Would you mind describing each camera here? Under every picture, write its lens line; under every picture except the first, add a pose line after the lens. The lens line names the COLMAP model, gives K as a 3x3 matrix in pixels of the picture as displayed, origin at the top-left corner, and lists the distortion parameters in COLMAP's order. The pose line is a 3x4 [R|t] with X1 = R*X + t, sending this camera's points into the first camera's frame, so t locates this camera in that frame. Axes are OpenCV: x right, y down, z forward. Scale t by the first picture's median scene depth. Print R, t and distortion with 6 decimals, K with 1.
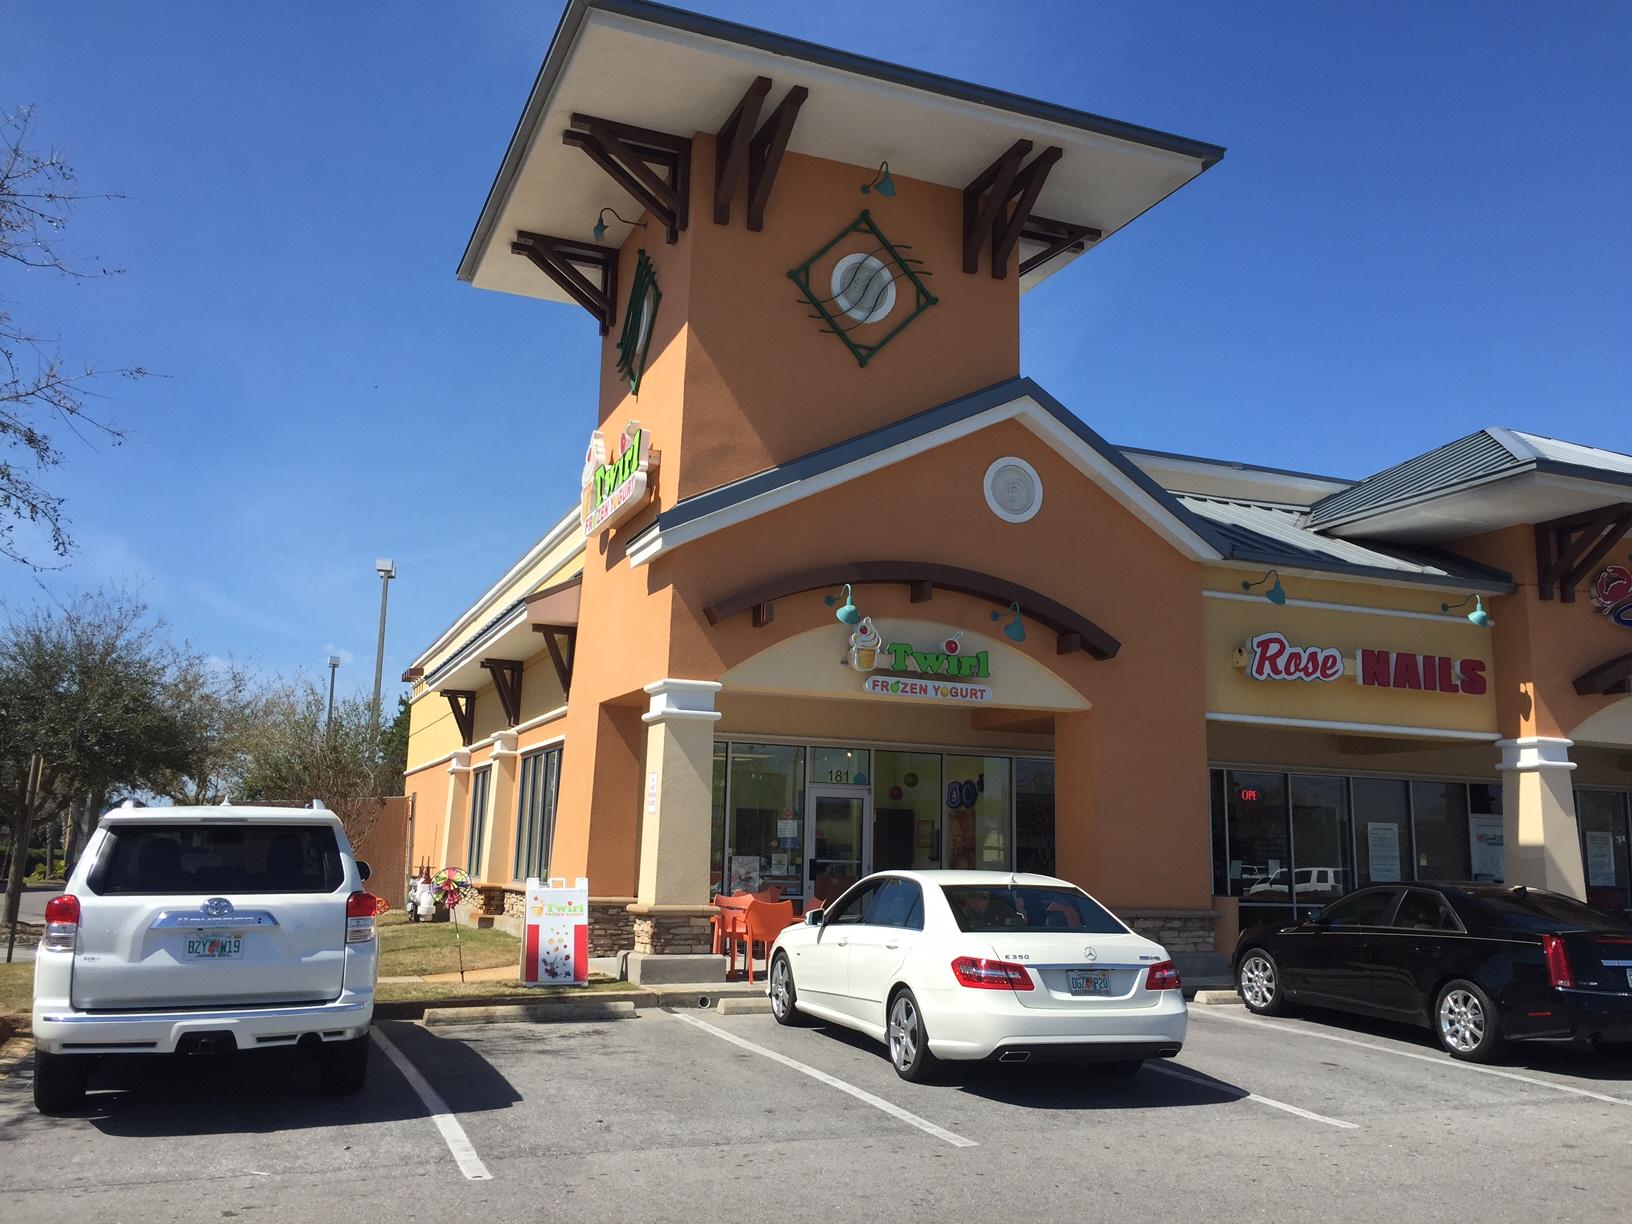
lens RADIAL K [[1405.6, 0, 812.3], [0, 1405.6, 614.8], [0, 0, 1]] dist [0.095090, -0.122112]
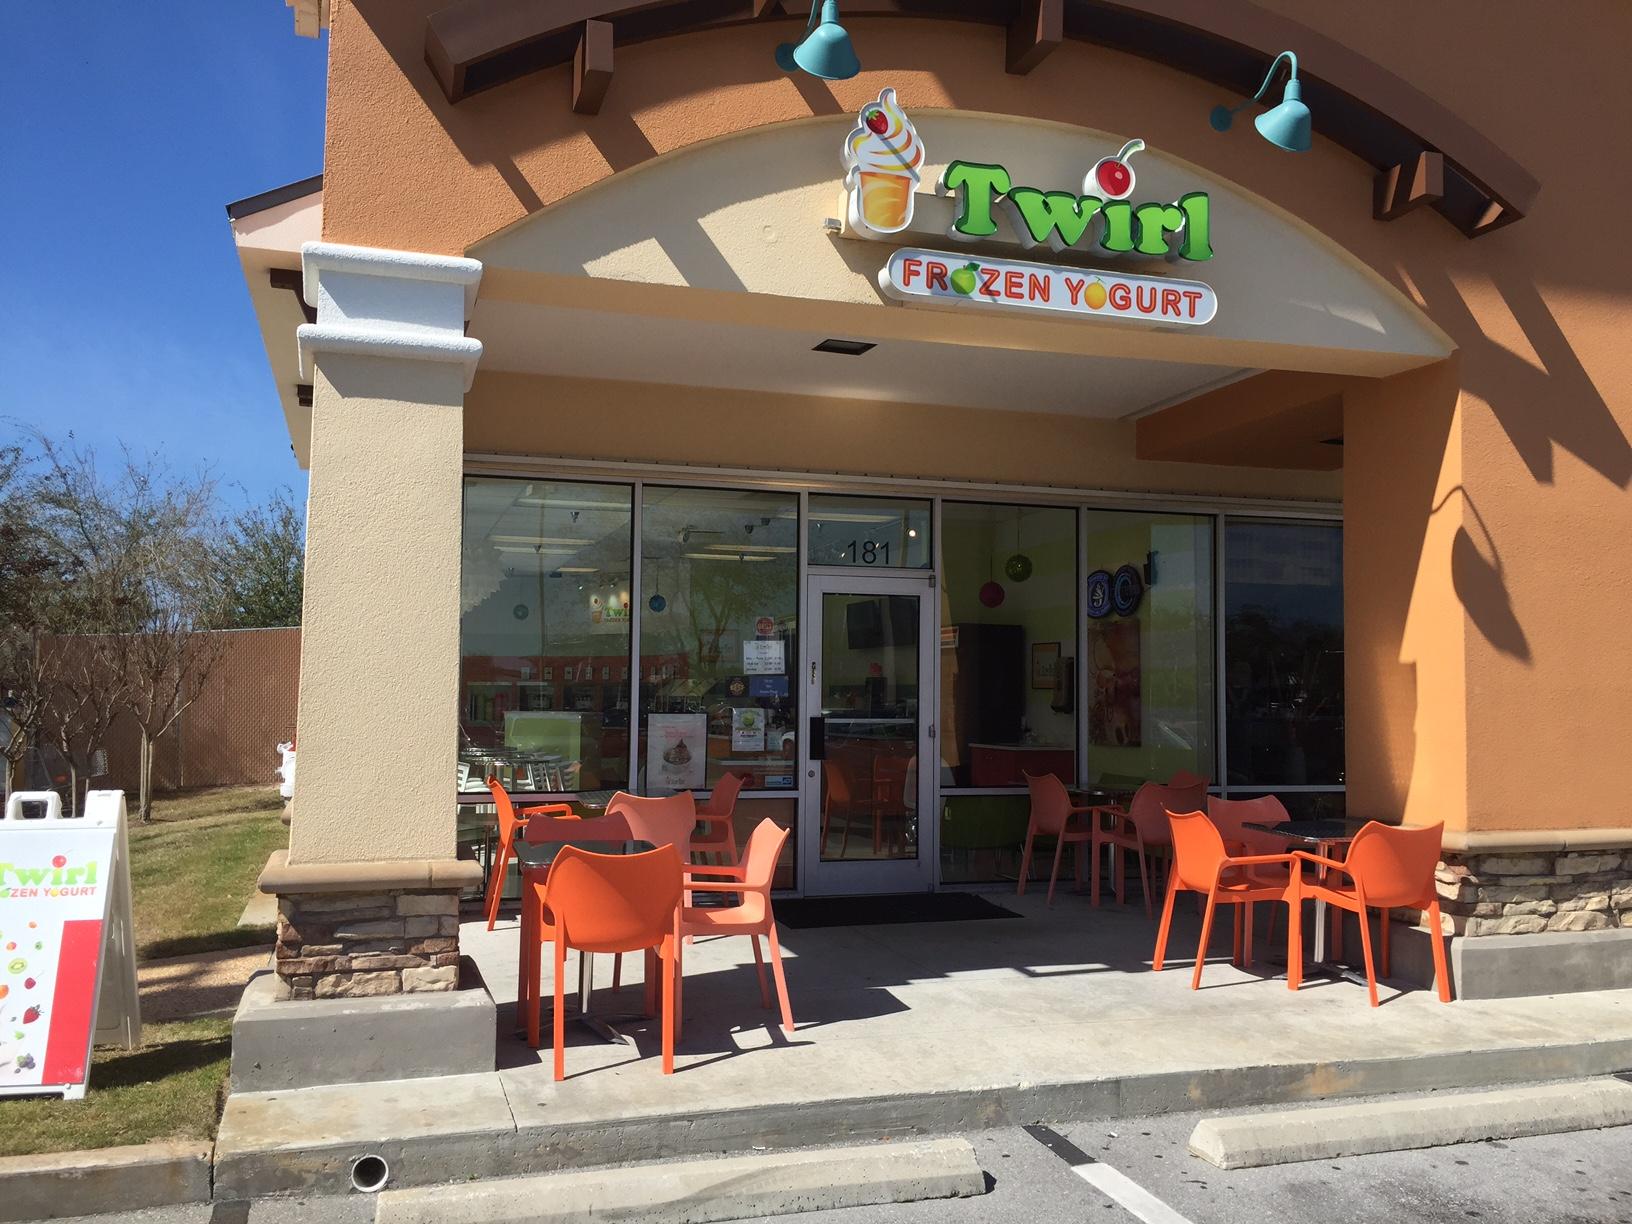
lens RADIAL K [[1405.6, 0, 812.3], [0, 1405.6, 614.8], [0, 0, 1]] dist [0.095090, -0.122112]
pose [[0.996354, -0.018829, -0.083206, 0.040693], [0.027995, 0.993492, 0.110406, 0.083266], [0.080586, -0.112333, 0.990398, 0.516083]]
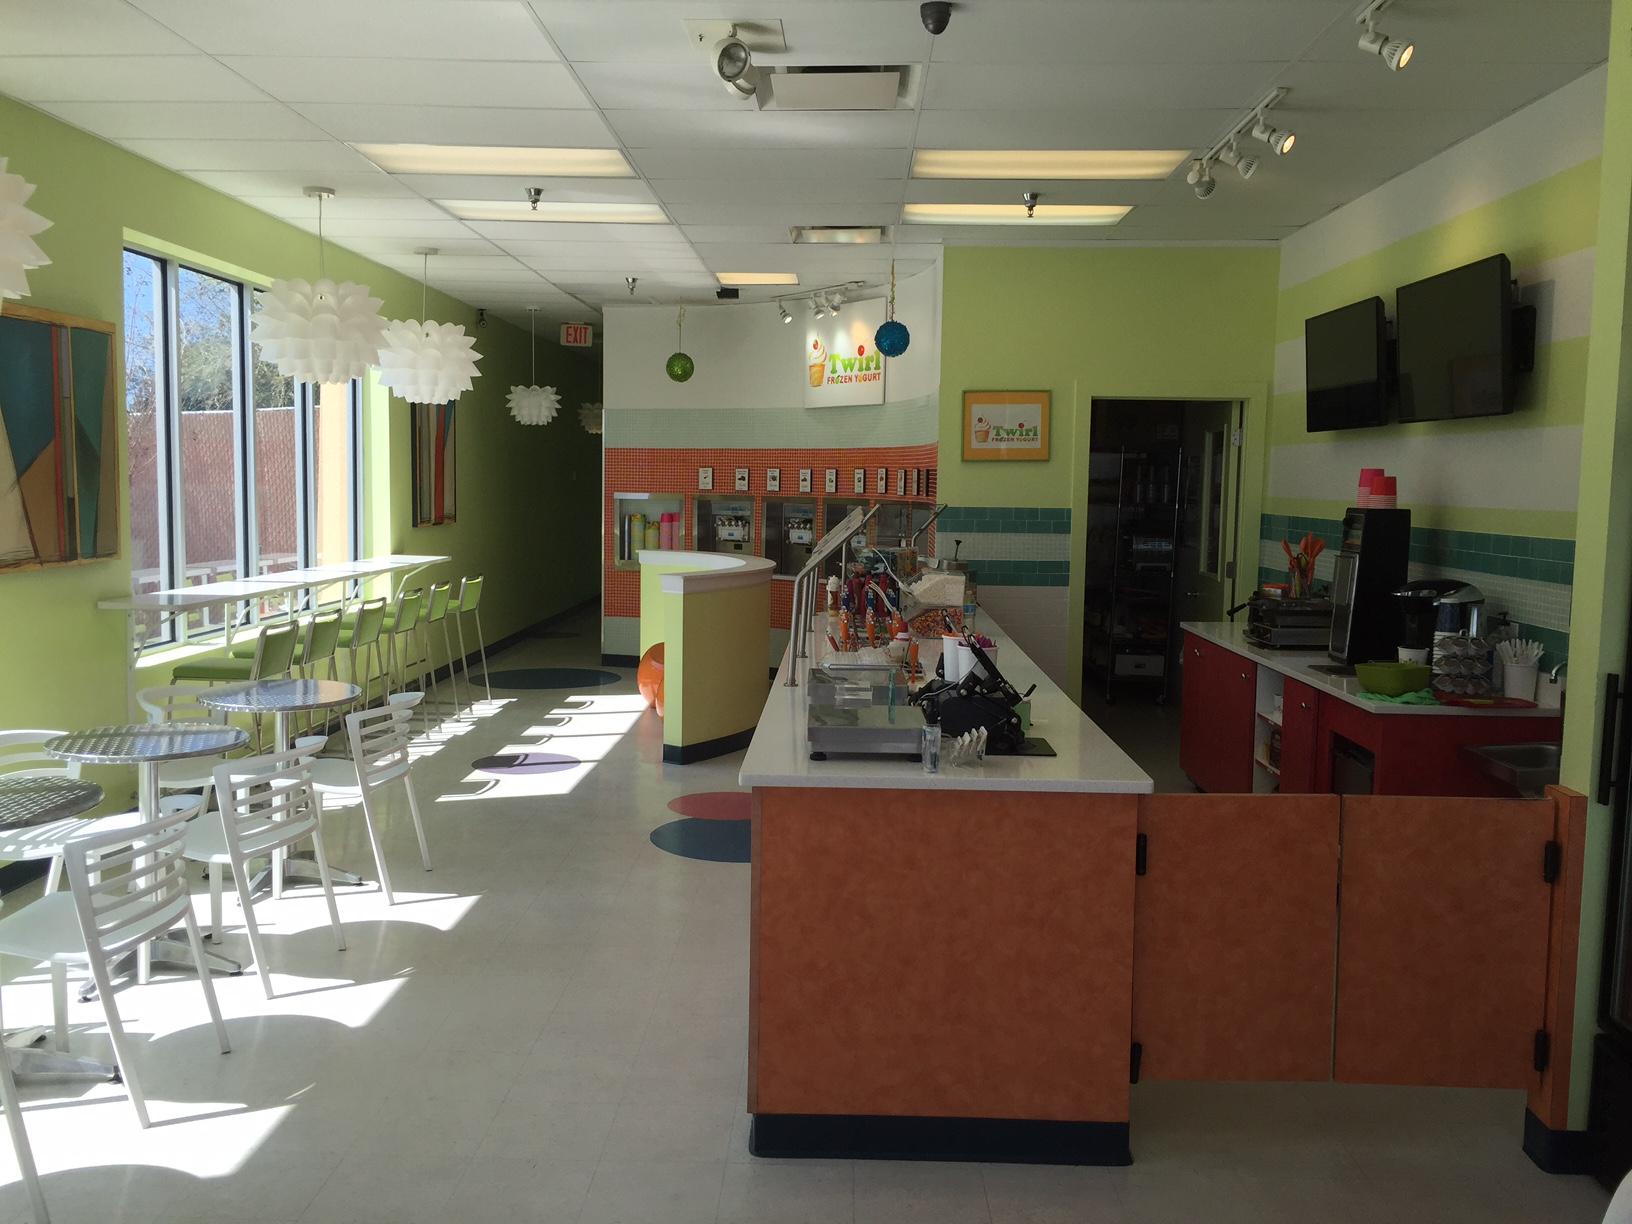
lens RADIAL K [[1405.6, 0, 812.3], [0, 1405.6, 614.8], [0, 0, 1]] dist [0.095090, -0.122112]
pose [[0.915437, 0.029962, -0.401344, 0.029295], [0.074118, 0.967618, 0.241294, 0.123054], [0.395577, -0.250636, 0.883573, 0.802971]]
